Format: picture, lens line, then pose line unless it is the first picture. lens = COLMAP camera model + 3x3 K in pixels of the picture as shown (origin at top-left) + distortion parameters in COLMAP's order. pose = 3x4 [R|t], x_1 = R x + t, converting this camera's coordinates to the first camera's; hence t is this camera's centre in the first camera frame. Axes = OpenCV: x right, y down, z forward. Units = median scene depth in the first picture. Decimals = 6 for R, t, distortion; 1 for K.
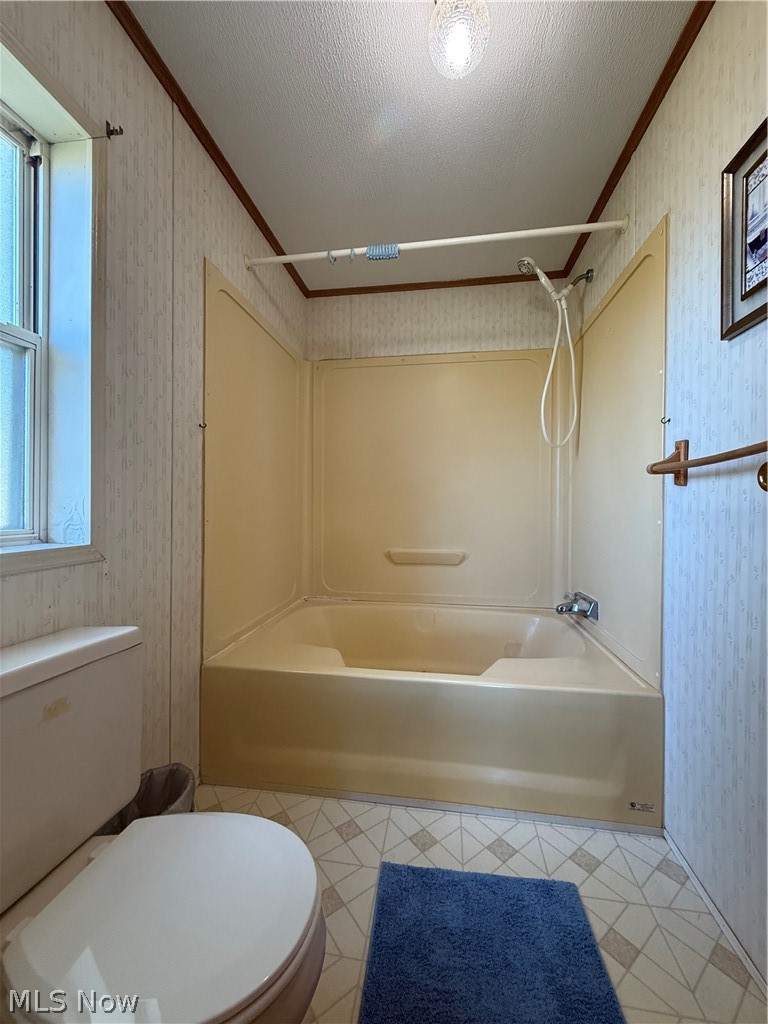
lens RADIAL K [[407.5, 0, 384.1], [0, 407.5, 509.0], [0, 0, 1]] dist [-0.001099, -0.000196]
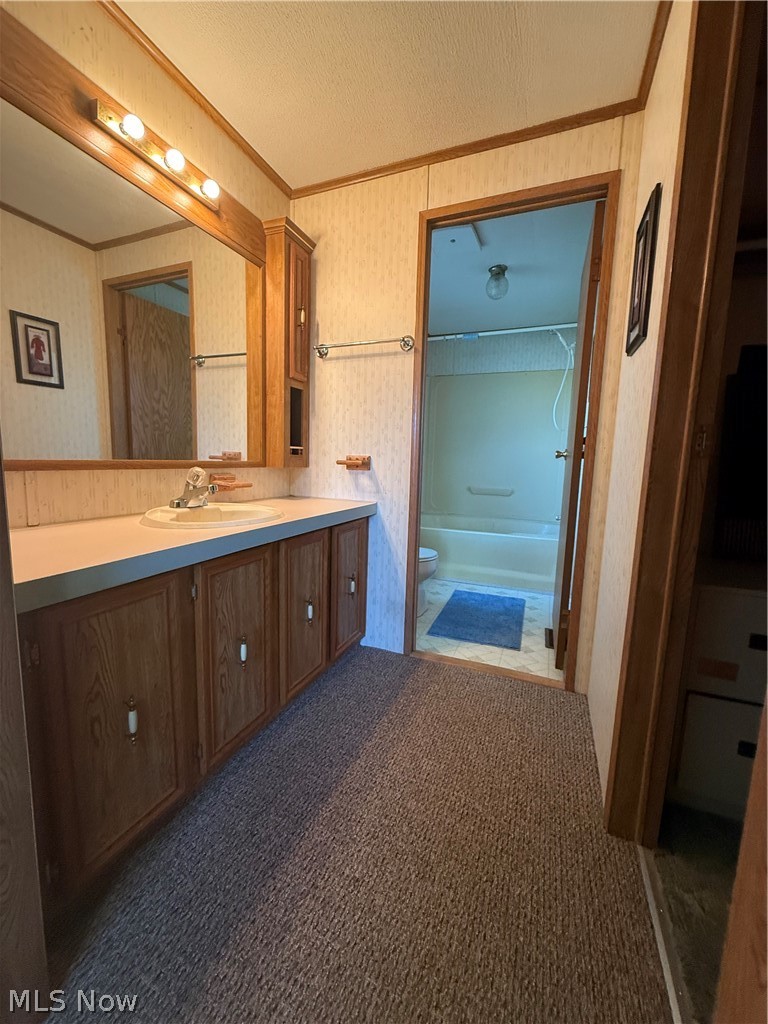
lens RADIAL K [[407.5, 0, 382.5], [0, 407.5, 513.2], [0, 0, 1]] dist [-0.001099, -0.000196]
pose [[0.970685, 0.053574, -0.234308, 0.126666], [-0.025548, 0.992317, 0.121051, 0.023724], [0.238993, -0.111516, 0.964597, -1.612882]]
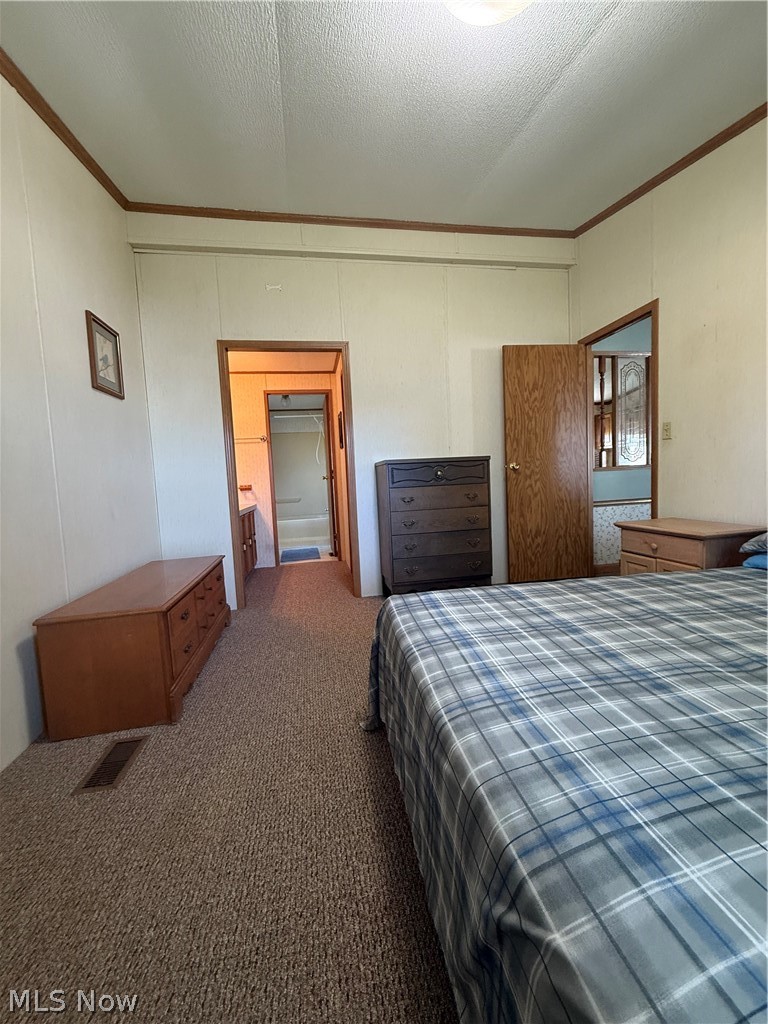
lens RADIAL K [[407.5, 0, 385.7], [0, 407.5, 512.2], [0, 0, 1]] dist [-0.001099, -0.000196]
pose [[0.941861, -0.073492, 0.327866, -0.515438], [0.051893, 0.995895, 0.074161, 0.041889], [-0.331970, -0.052836, 0.941809, -4.605291]]
